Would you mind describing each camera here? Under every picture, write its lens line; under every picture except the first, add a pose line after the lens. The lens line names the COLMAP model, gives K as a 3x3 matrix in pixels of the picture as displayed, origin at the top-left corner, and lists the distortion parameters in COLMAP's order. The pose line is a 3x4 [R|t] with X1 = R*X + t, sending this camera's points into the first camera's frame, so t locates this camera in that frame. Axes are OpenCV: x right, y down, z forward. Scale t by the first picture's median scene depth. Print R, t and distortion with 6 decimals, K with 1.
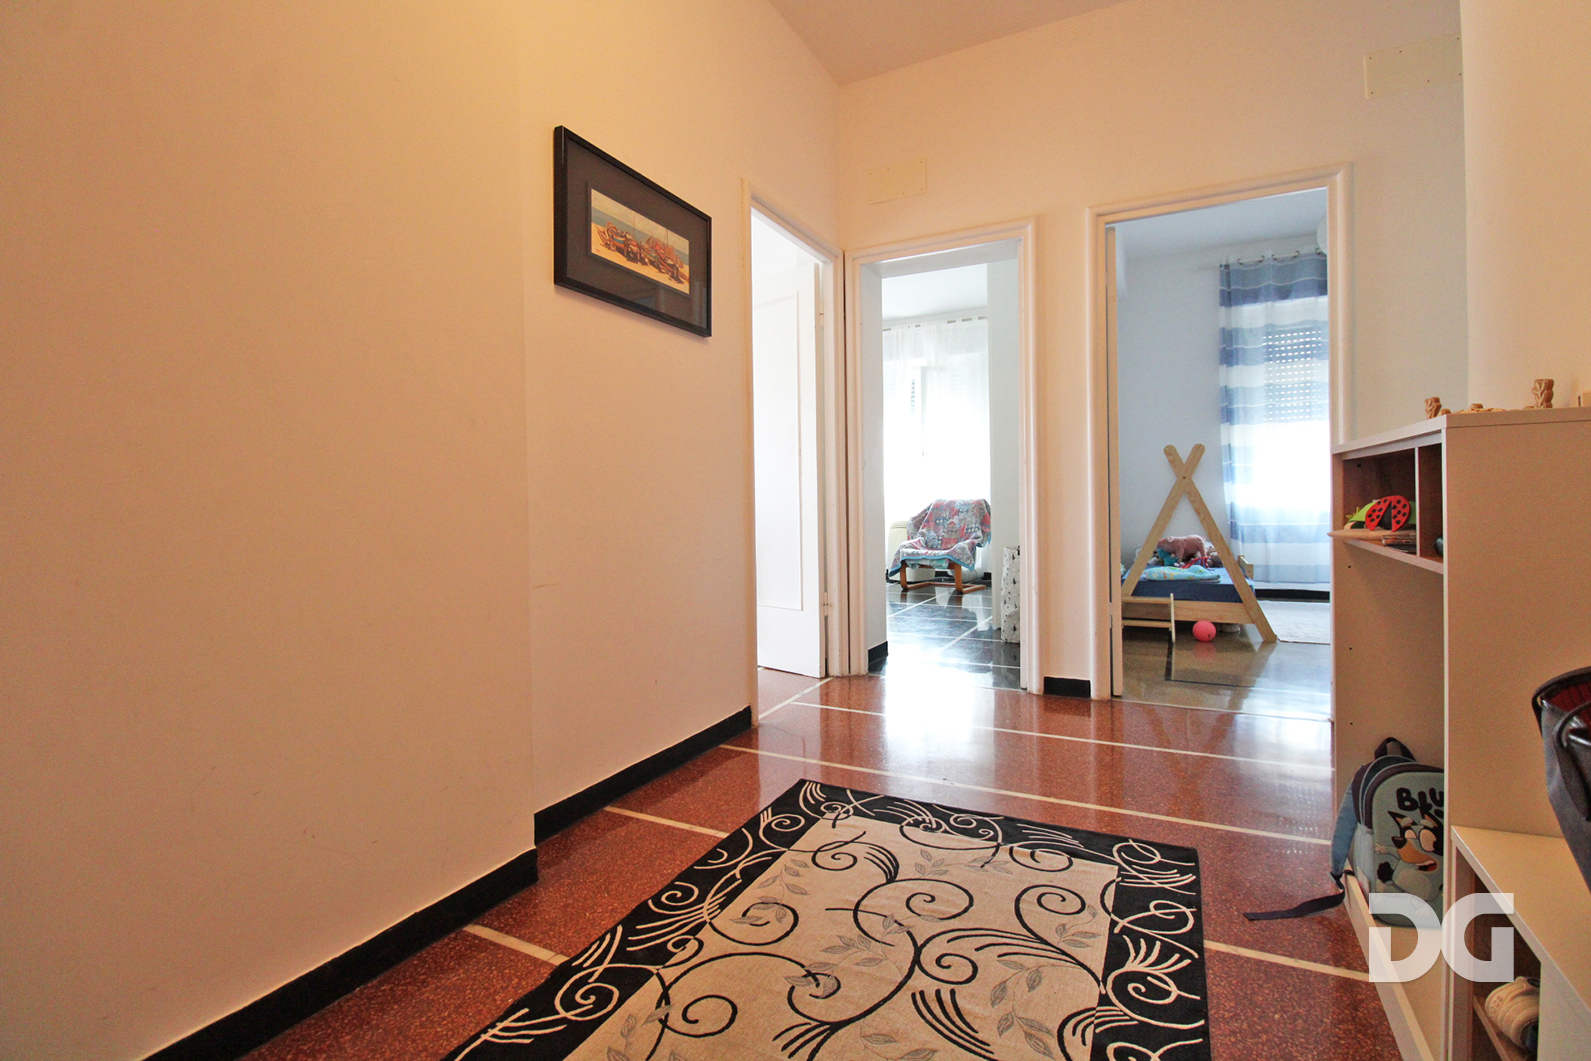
lens RADIAL K [[744.7, 0, 817.4], [0, 744.7, 508.9], [0, 0, 1]] dist [0.001017, -0.014444]
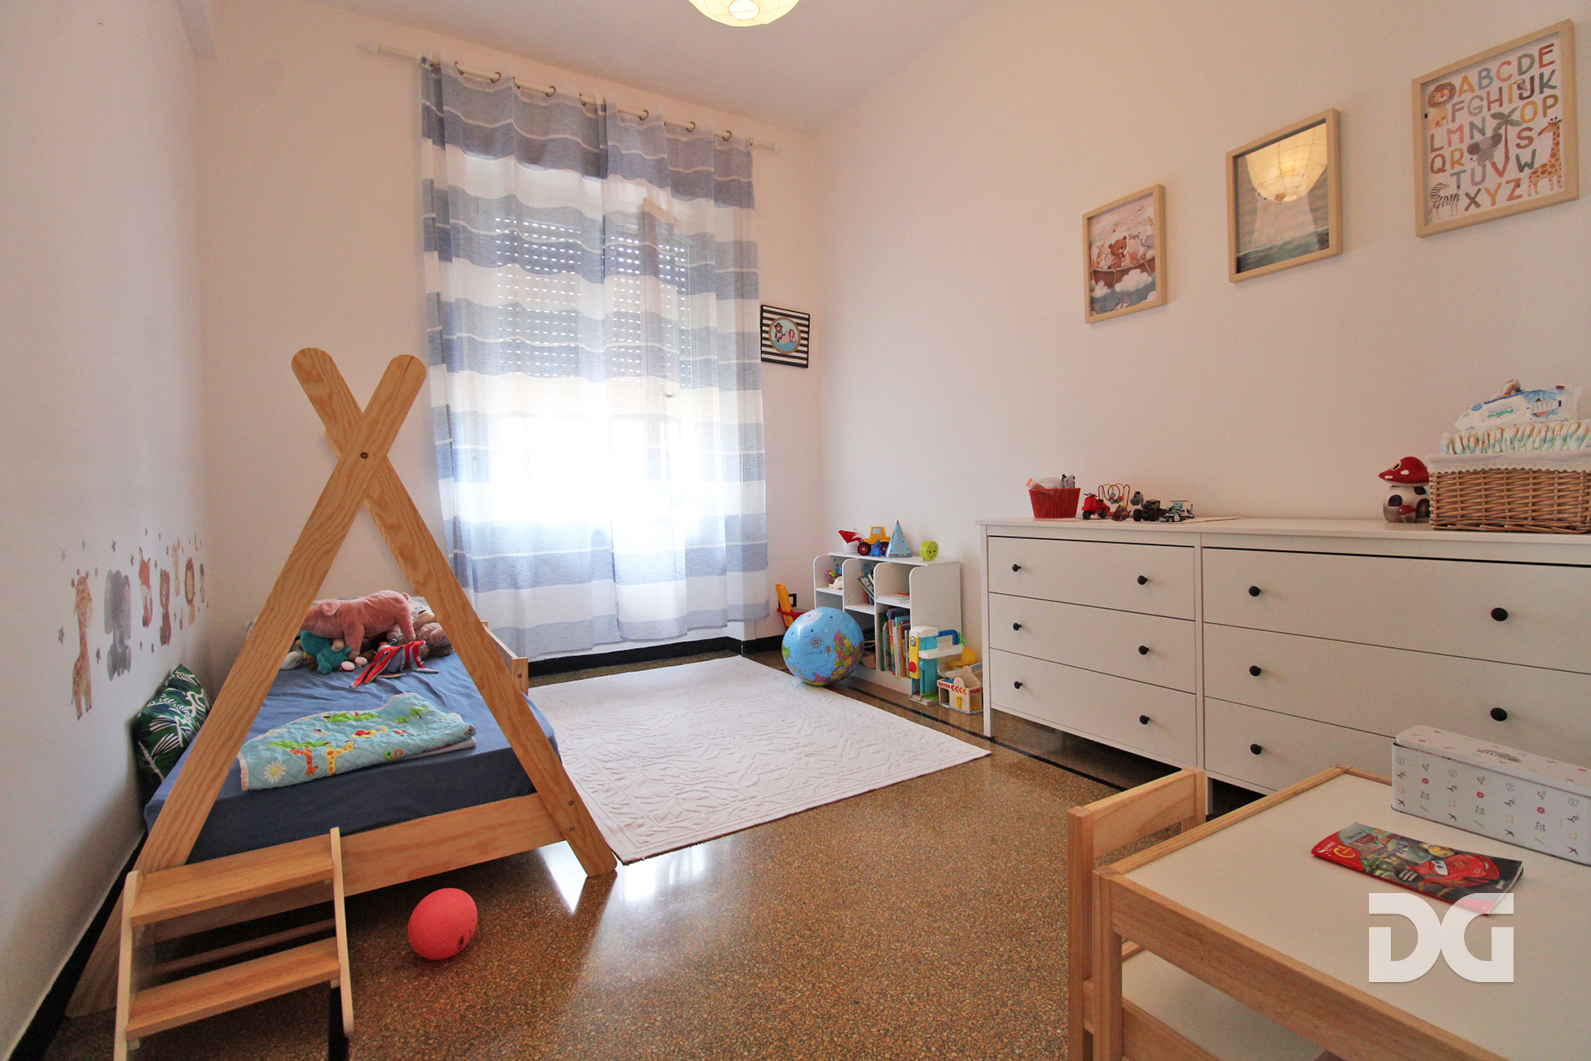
lens RADIAL K [[736.6, 0, 798.8], [0, 736.6, 508.1], [0, 0, 1]] dist [-0.000911, -0.011935]
pose [[0.538817, -0.018146, 0.842228, 0.249306], [0.024214, 0.999689, 0.006048, -0.012293], [-0.842075, 0.017135, 0.539088, 0.513270]]
